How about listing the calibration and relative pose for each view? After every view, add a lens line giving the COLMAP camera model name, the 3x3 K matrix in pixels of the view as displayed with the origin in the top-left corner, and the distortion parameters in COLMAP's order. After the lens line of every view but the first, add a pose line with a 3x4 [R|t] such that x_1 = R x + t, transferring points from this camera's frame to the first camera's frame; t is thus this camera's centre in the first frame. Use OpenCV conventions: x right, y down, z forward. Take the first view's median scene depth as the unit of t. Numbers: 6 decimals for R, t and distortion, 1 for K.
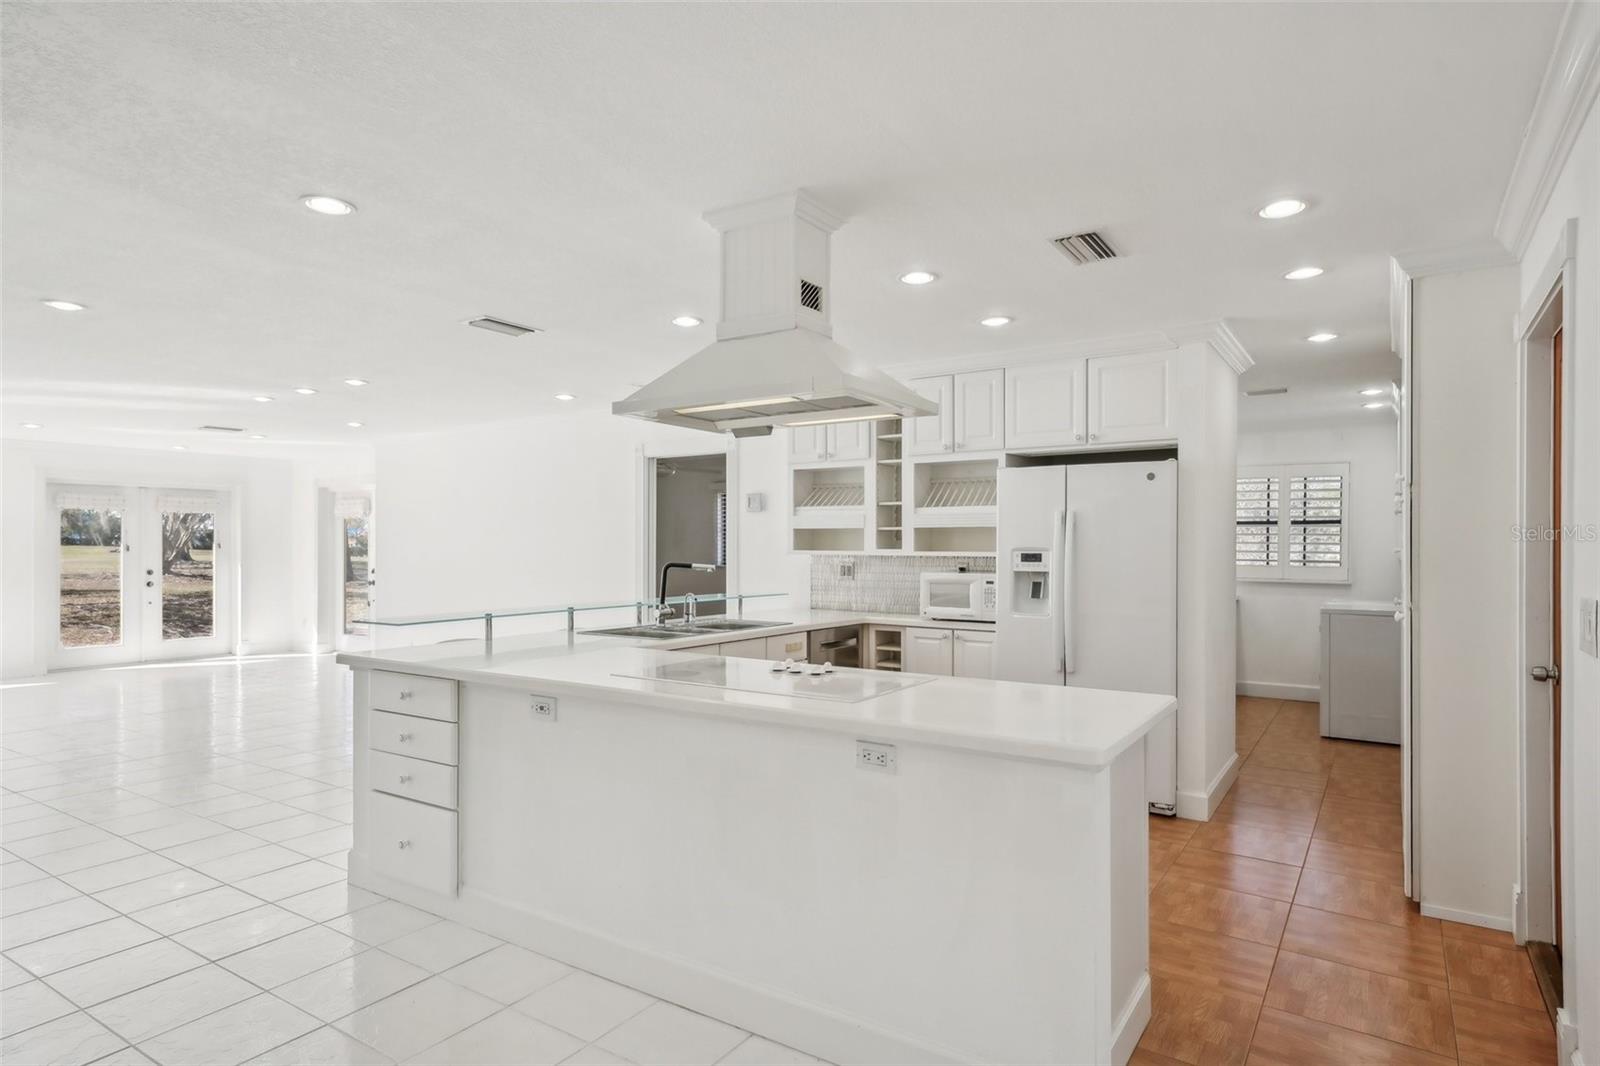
lens RADIAL K [[885.9, 0, 798.4], [0, 885.9, 551.6], [0, 0, 1]] dist [0.005225, 0.000371]
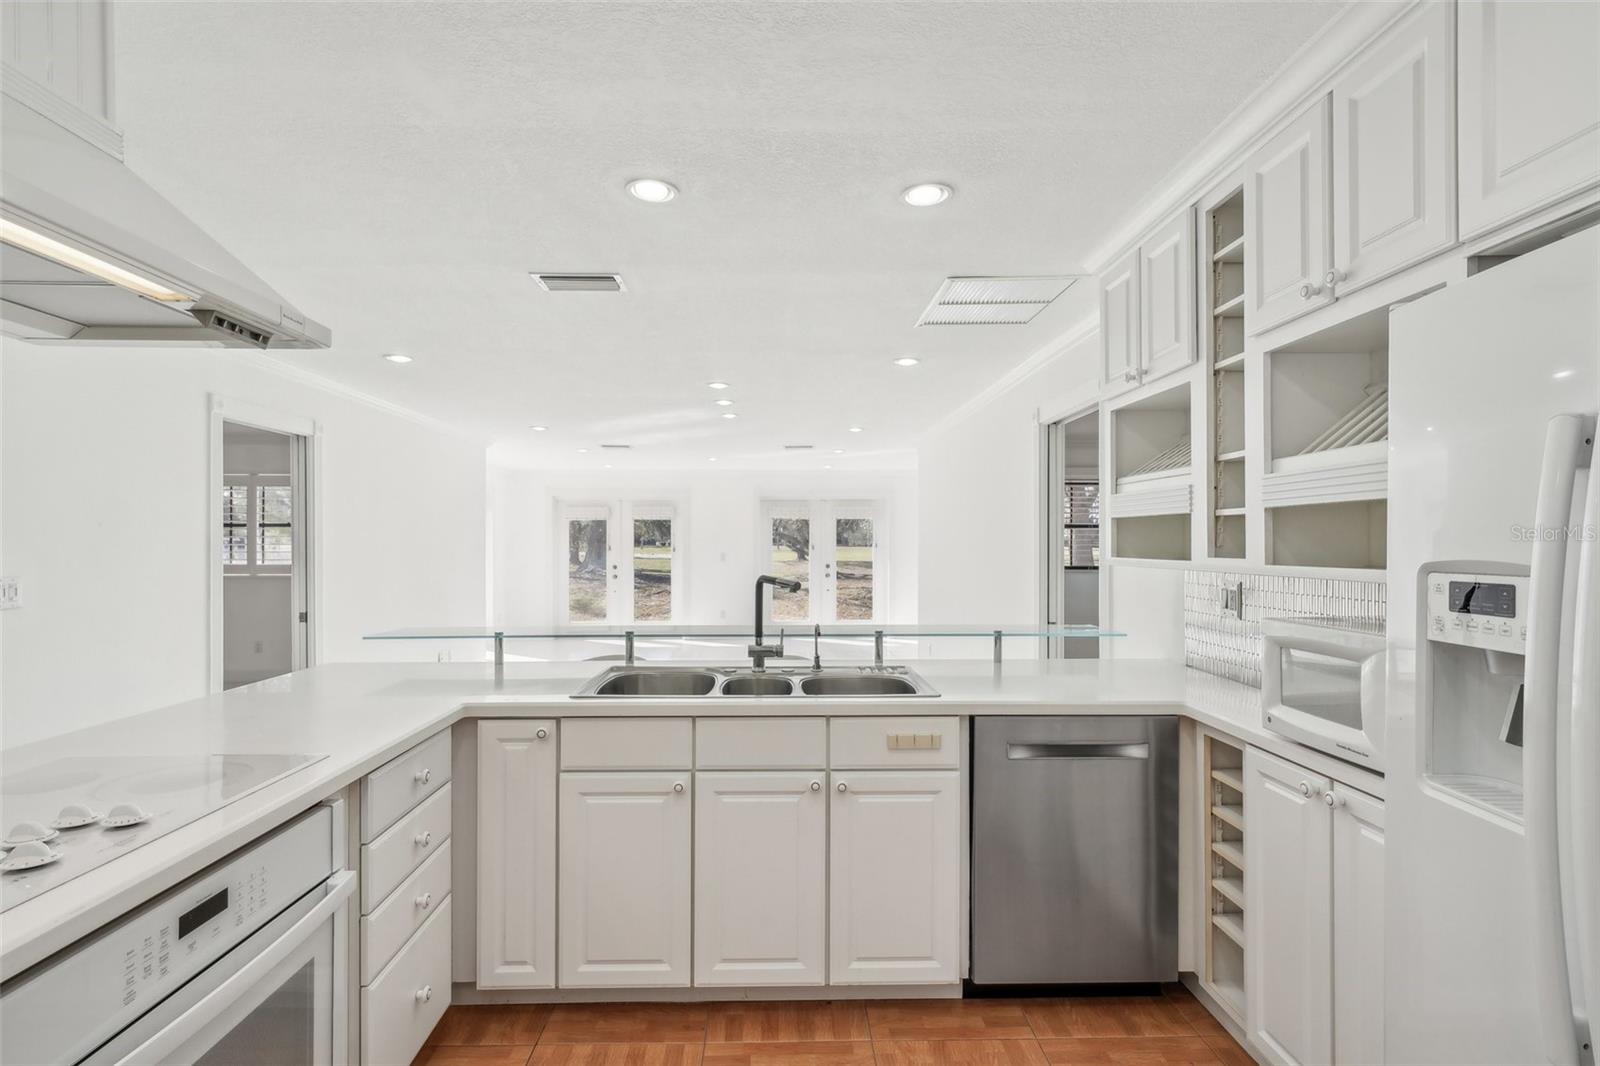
lens RADIAL K [[778.3, 0, 794.1], [0, 778.3, 540.9], [0, 0, 1]] dist [0.000066, 0.001038]
pose [[0.575181, -0.004486, -0.818014, 0.302296], [-0.003950, 0.999958, -0.008262, -0.007789], [0.818017, 0.007983, 0.575139, 0.609175]]
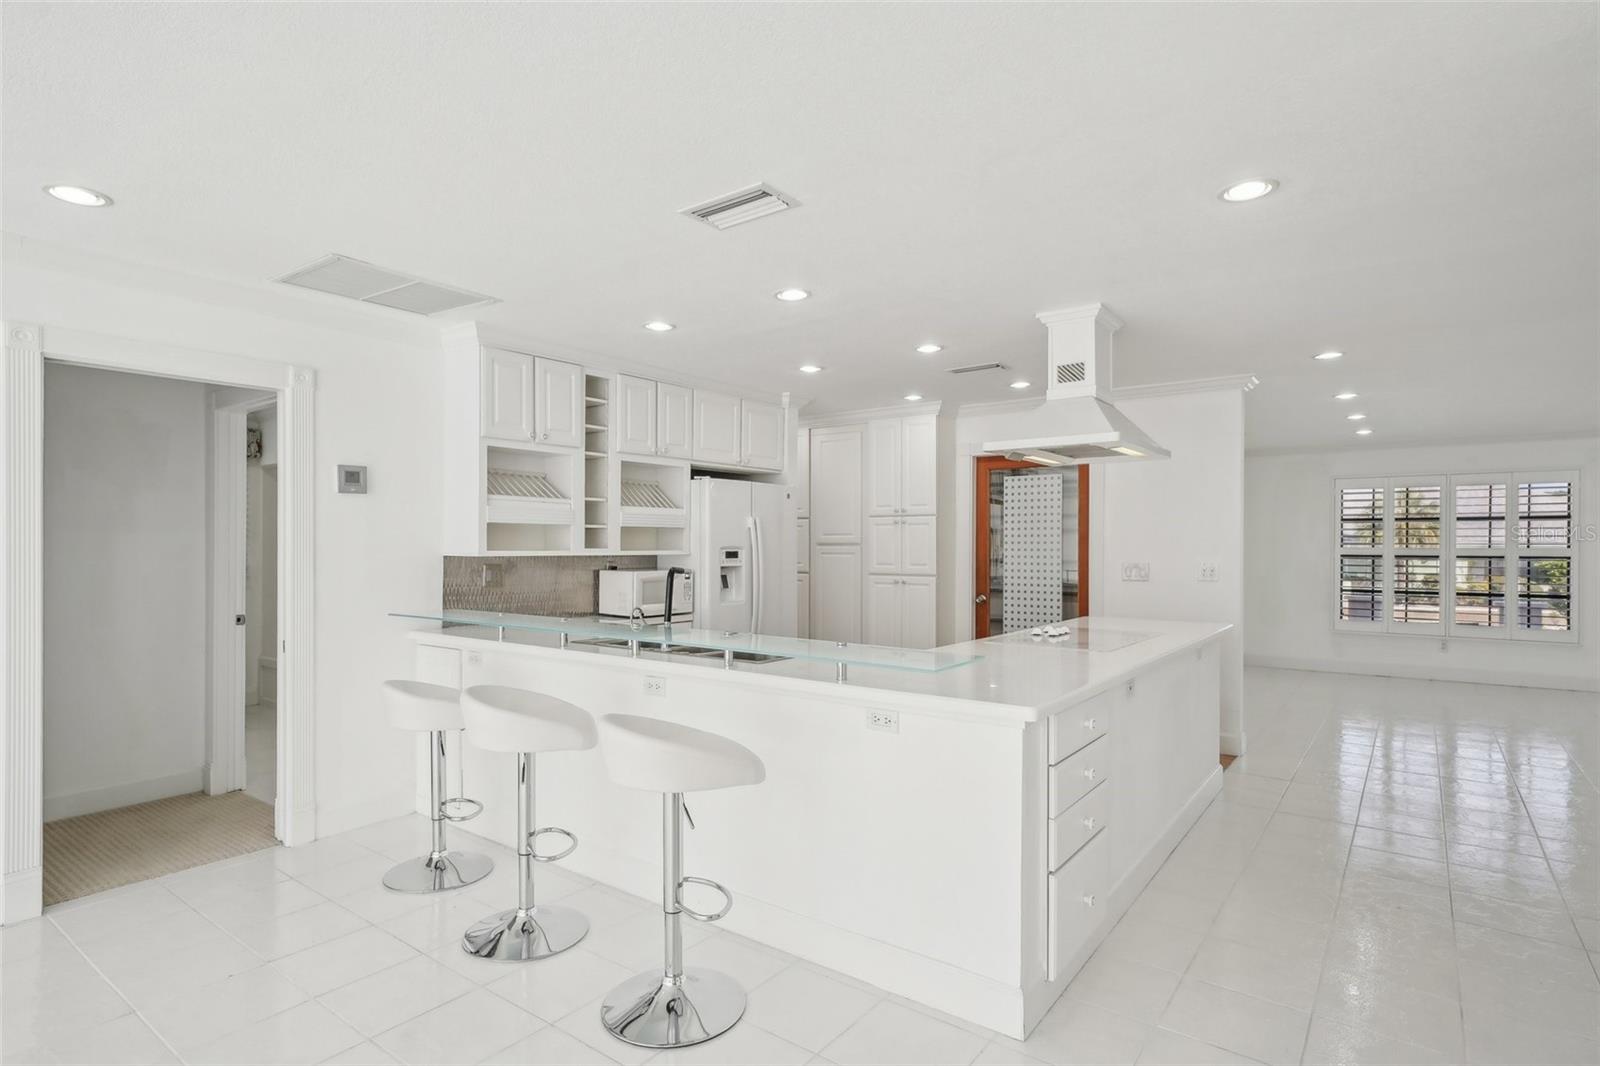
lens RADIAL K [[829.6, 0, 795.9], [0, 829.6, 540.6], [0, 0, 1]] dist [0.003685, 0.001277]
pose [[0.059544, 0.003397, 0.998220, -0.767797], [0.004524, 0.999983, -0.003673, -0.007189], [-0.998215, 0.004735, 0.059528, 0.753789]]
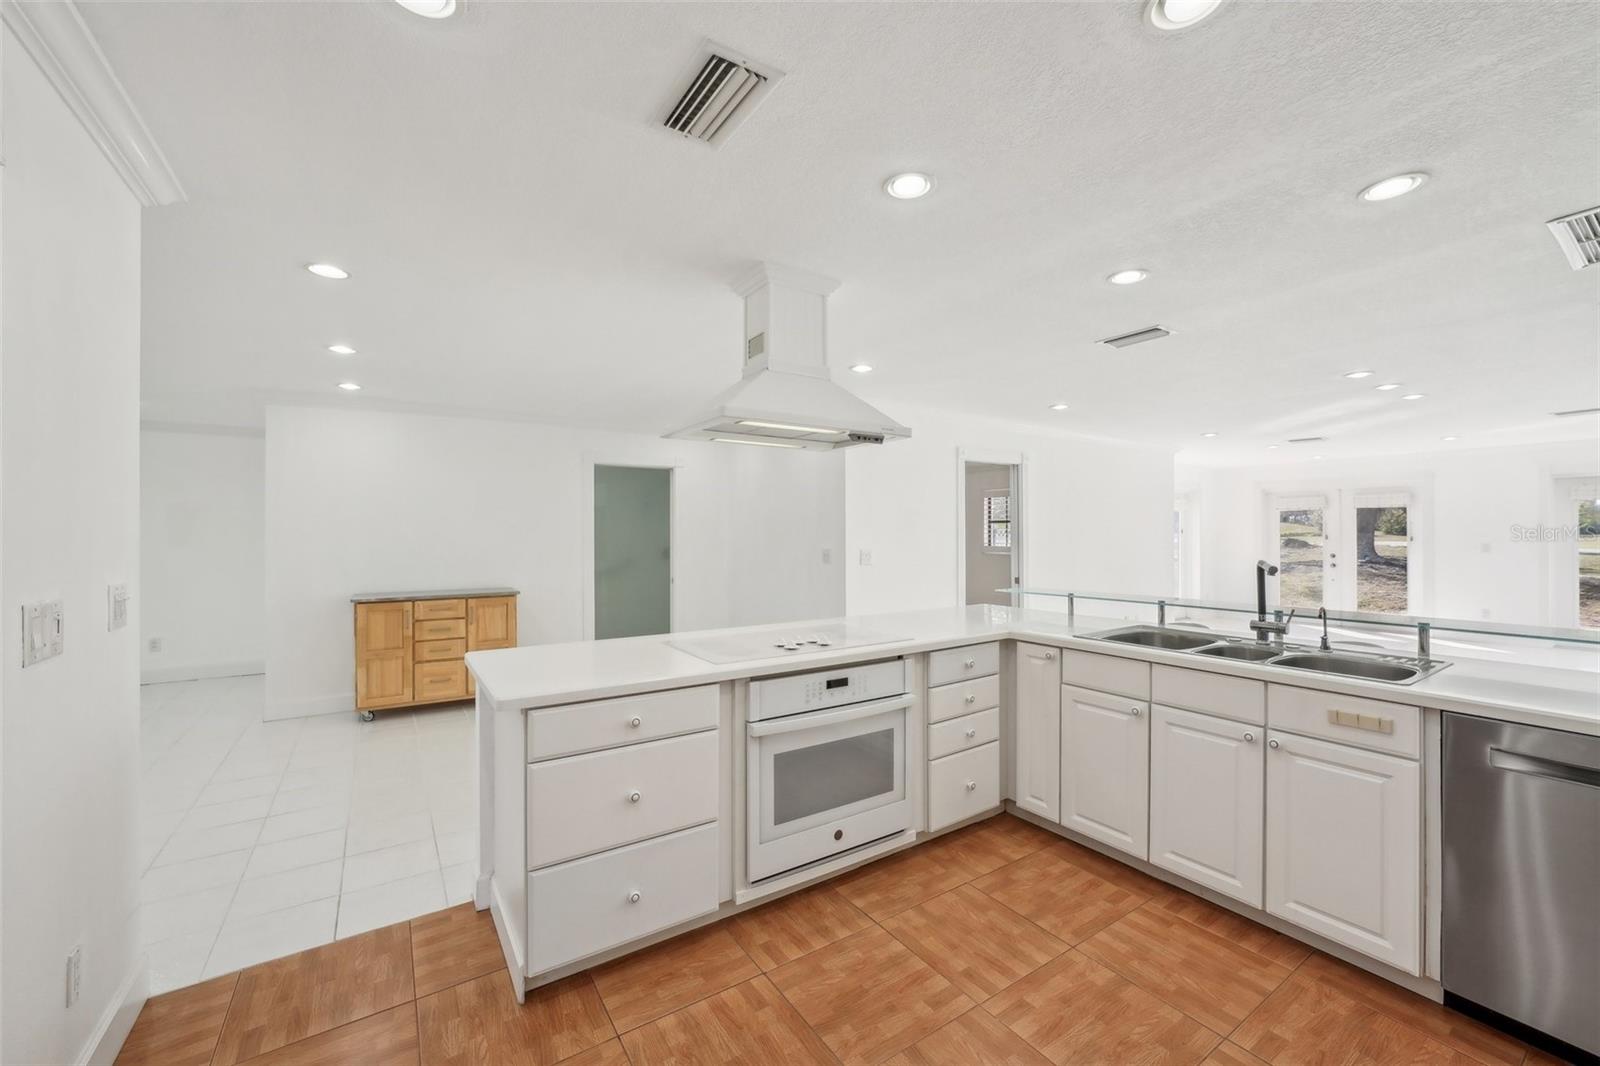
lens RADIAL K [[632.4, 0, 800.4], [0, 632.4, 530.1], [0, 0, 1]] dist [-0.017385, 0.004848]
pose [[-0.389103, -0.006371, -0.921172, 0.445870], [-0.003700, 0.999979, -0.005353, -0.008344], [0.921187, 0.001325, -0.389118, 0.751314]]
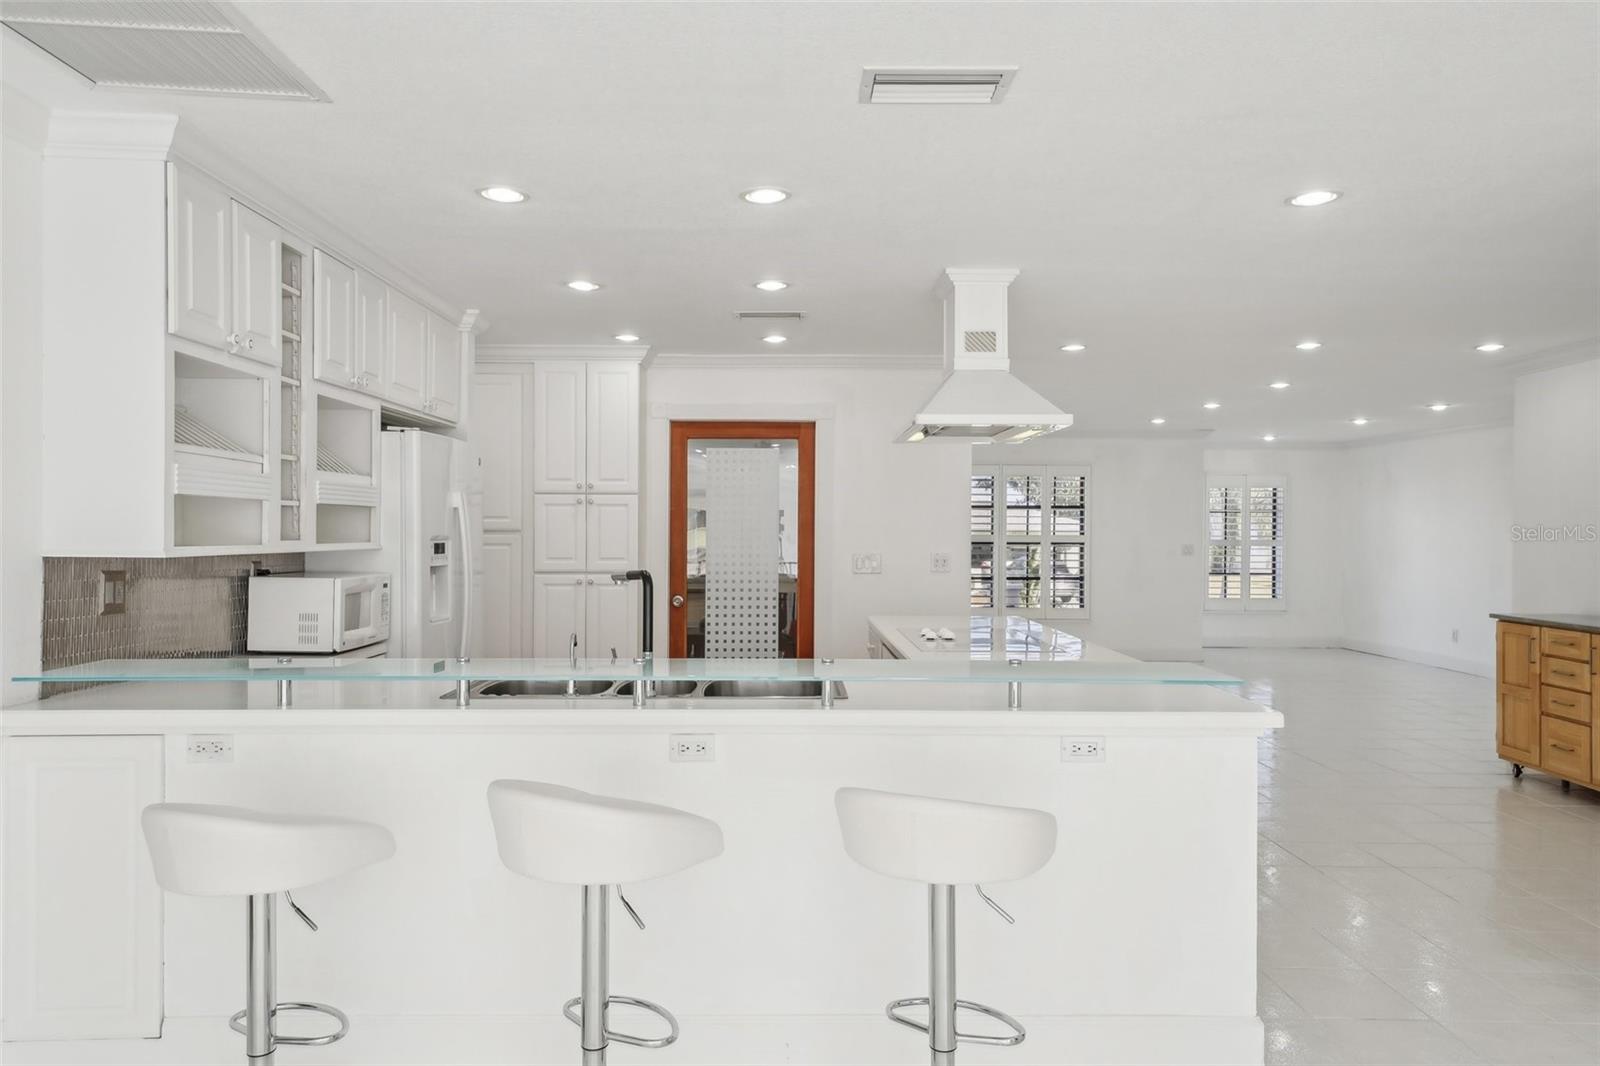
lens RADIAL K [[1059.9, 0, 796.1], [0, 1059.9, 532.0], [0, 0, 1]] dist [0.028364, 0.000409]
pose [[-0.562543, -0.005789, 0.826748, -0.632356], [-0.000400, 0.999977, 0.006730, -0.013175], [-0.826768, 0.003456, -0.562532, 1.134986]]
